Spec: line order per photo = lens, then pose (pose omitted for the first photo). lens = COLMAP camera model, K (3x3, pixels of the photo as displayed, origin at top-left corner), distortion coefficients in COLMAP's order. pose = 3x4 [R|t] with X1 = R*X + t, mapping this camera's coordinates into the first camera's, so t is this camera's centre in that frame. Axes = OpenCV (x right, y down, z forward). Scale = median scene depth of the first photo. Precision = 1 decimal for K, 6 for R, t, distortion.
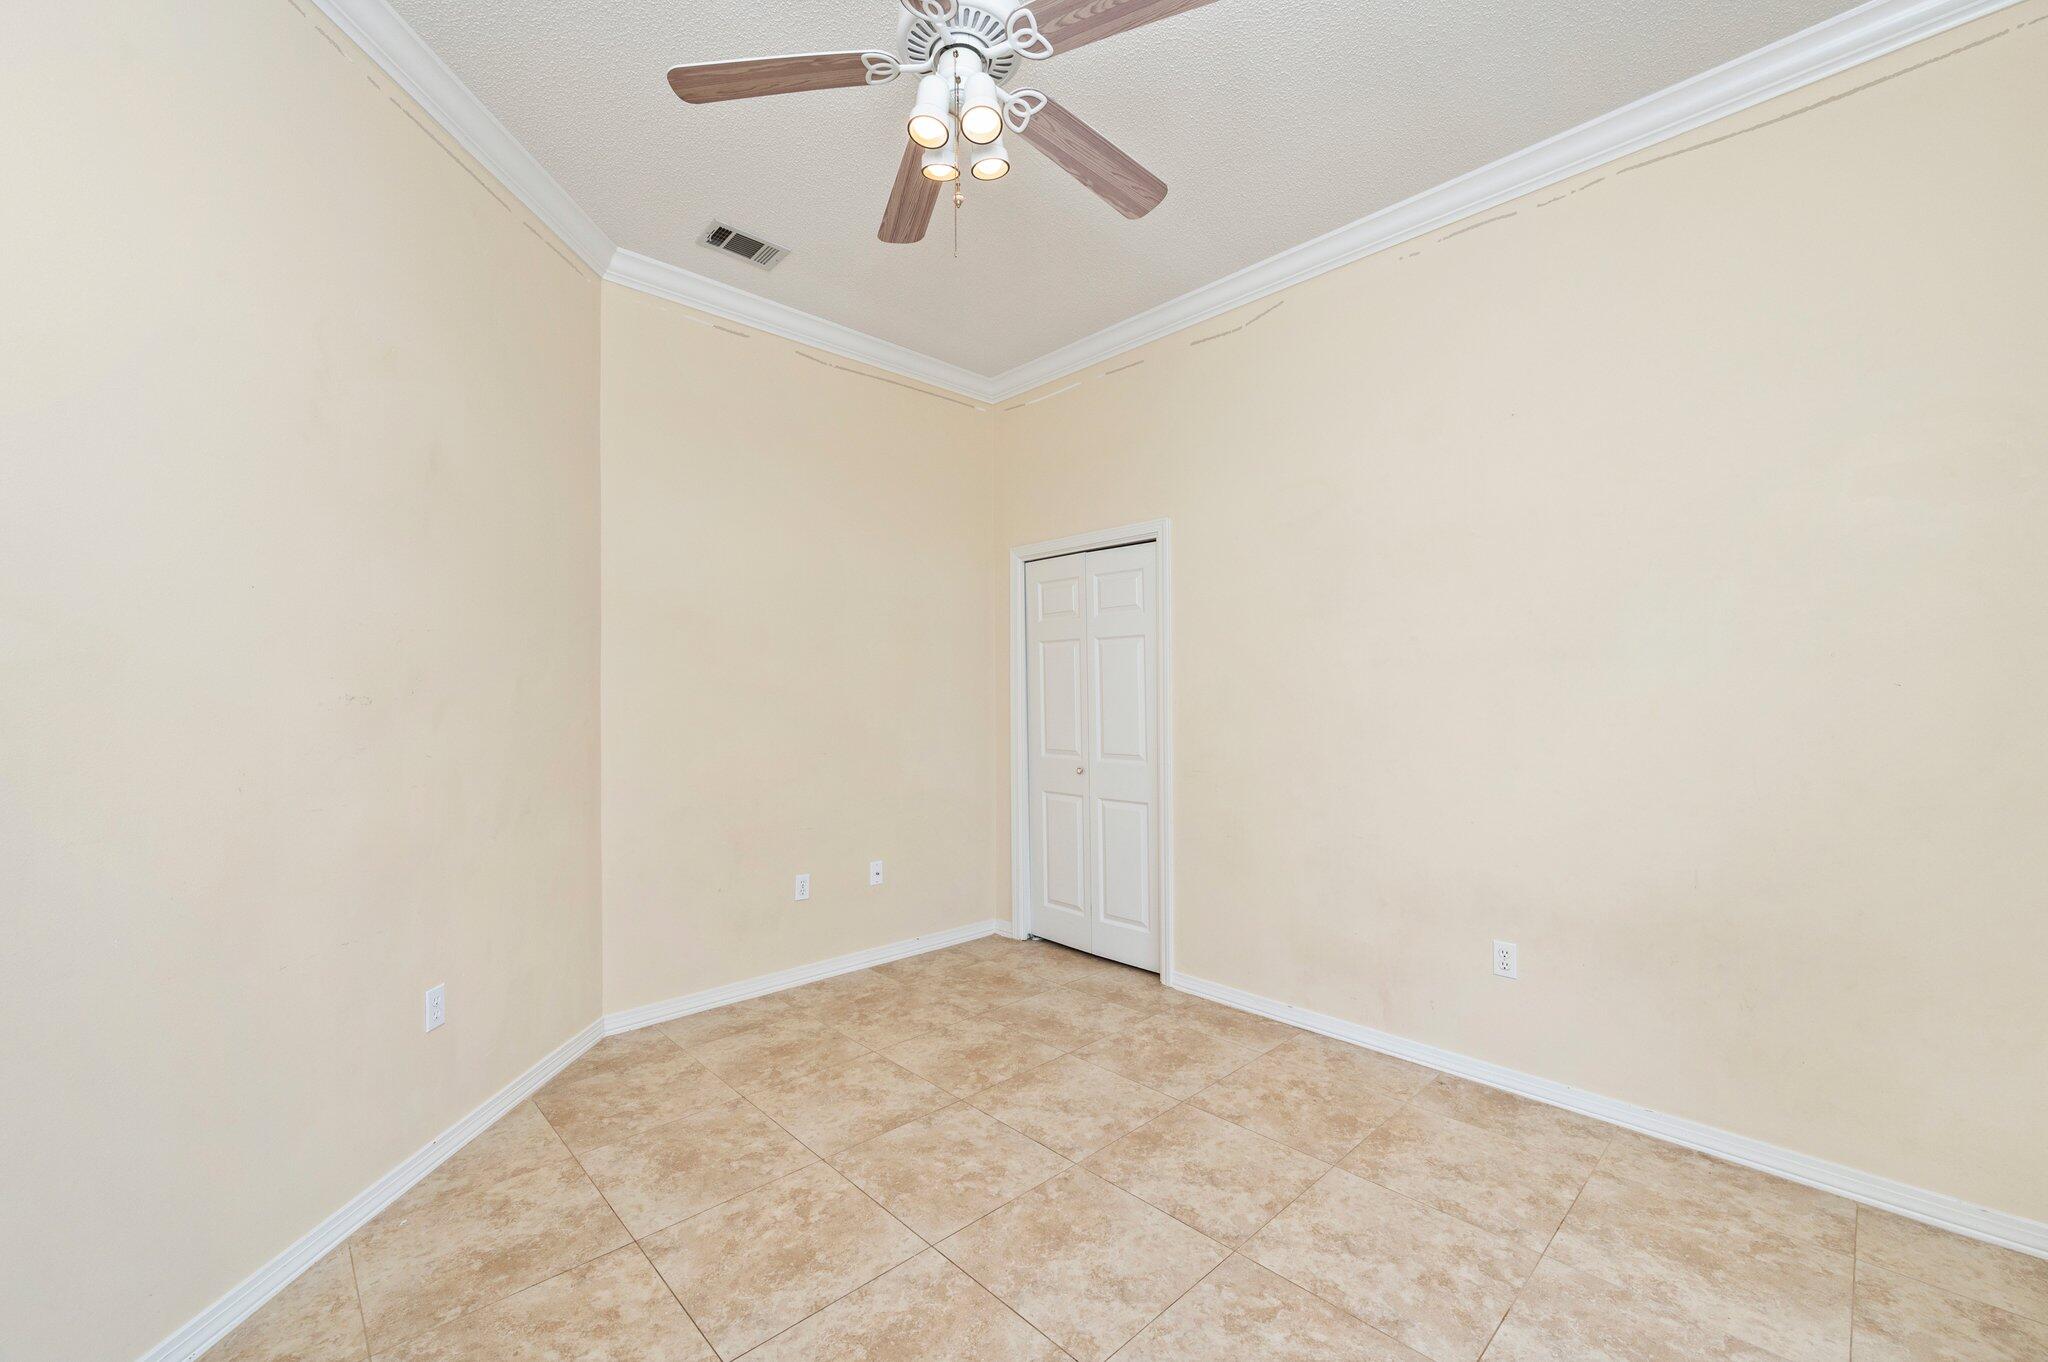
lens RADIAL K [[823.4, 0, 1034.2], [0, 823.4, 688.2], [0, 0, 1]] dist [-0.010082, 0.001262]
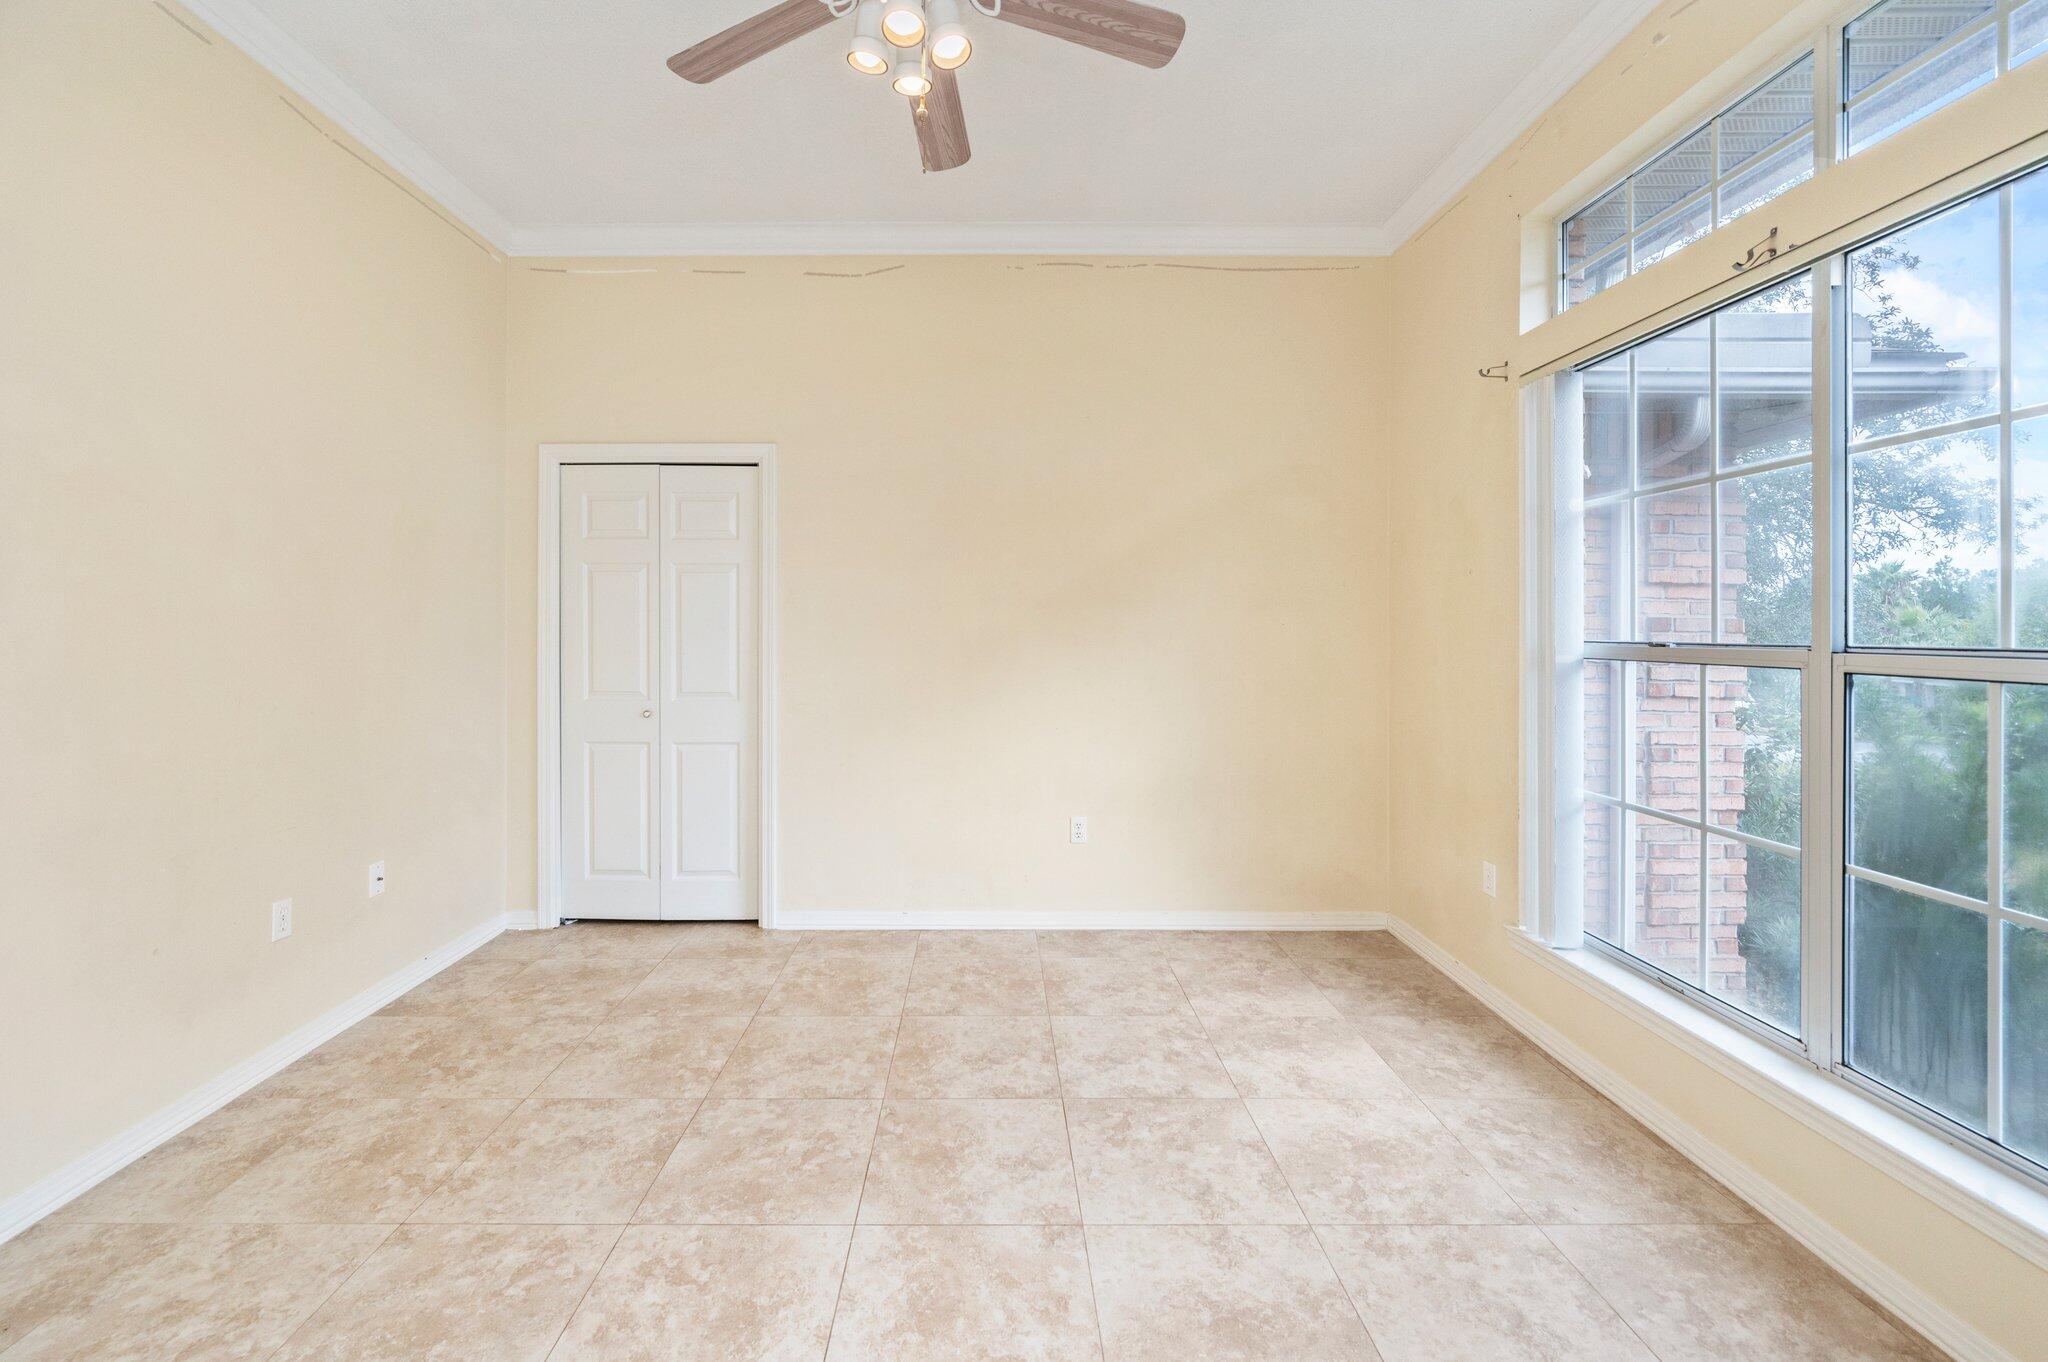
lens RADIAL K [[823.4, 0, 1037.3], [0, 823.4, 623.2], [0, 0, 1]] dist [-0.010082, 0.001262]
pose [[0.682814, 0.007805, 0.730550, -0.489069], [-0.009077, 0.999956, -0.002200, 0.002503], [-0.730536, -0.005129, 0.682855, 0.165134]]
